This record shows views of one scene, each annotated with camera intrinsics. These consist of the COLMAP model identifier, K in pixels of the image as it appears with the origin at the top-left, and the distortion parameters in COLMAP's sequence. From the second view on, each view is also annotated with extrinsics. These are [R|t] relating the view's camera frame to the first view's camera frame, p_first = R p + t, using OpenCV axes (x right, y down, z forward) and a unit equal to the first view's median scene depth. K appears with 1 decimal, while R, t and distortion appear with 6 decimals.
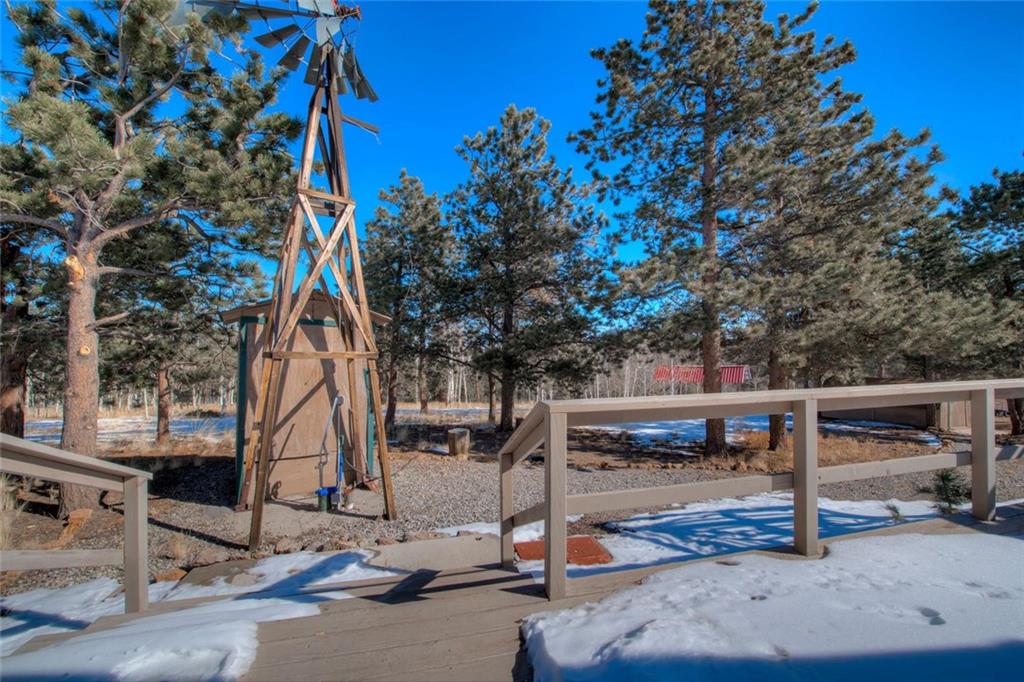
lens RADIAL K [[406.4, 0, 515.5], [0, 406.4, 340.9], [0, 0, 1]] dist [-0.018013, -0.001897]
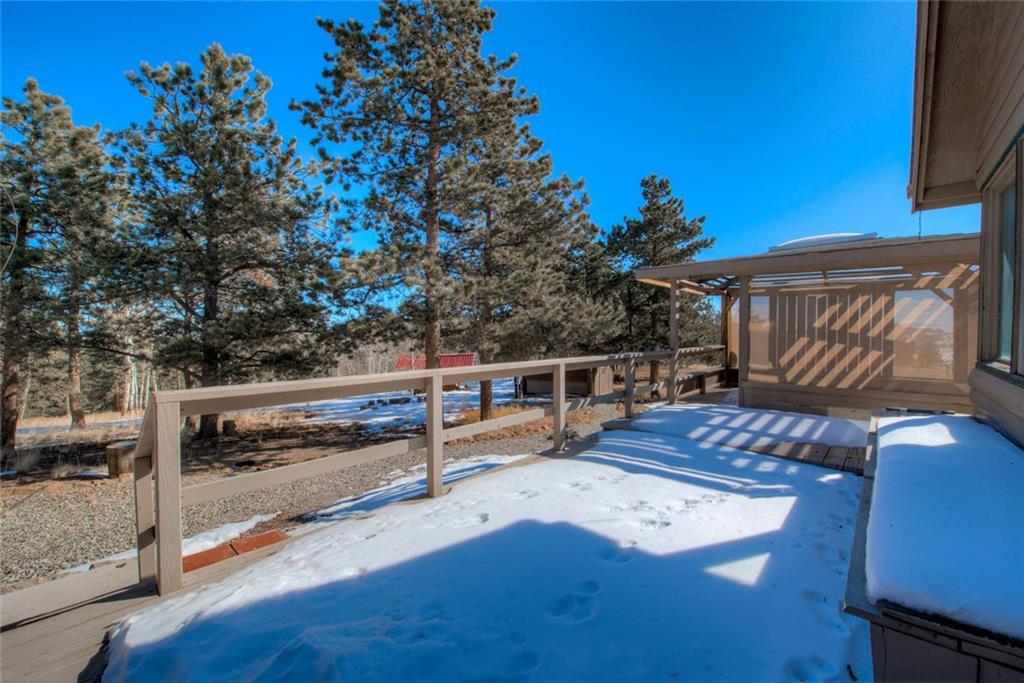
lens RADIAL K [[406.4, 0, 514.8], [0, 406.4, 341.0], [0, 0, 1]] dist [-0.018013, -0.001897]
pose [[0.823961, -0.004654, 0.566627, 0.032177], [-0.009017, 0.999732, 0.021325, 0.000695], [-0.566575, -0.022680, 0.823698, -0.031987]]
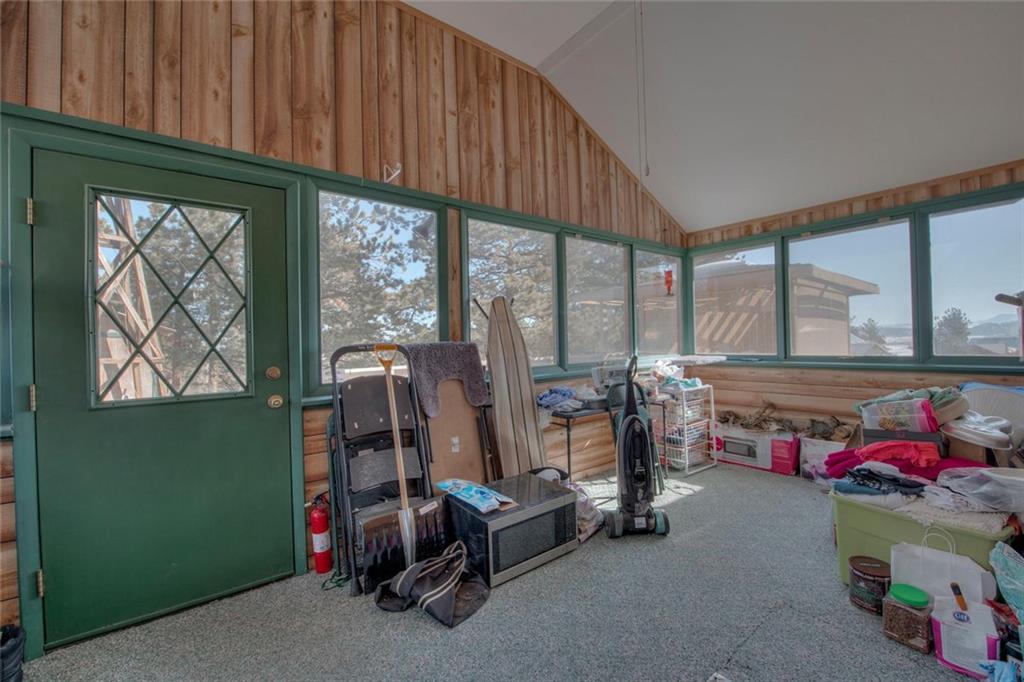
lens RADIAL K [[406.4, 0, 514.8], [0, 406.4, 340.0], [0, 0, 1]] dist [-0.018013, -0.001897]
pose [[0.912628, -0.014002, 0.408551, 0.067611], [0.016119, 0.999869, -0.001738, -0.002046], [-0.408473, 0.008172, 0.912734, -0.282339]]
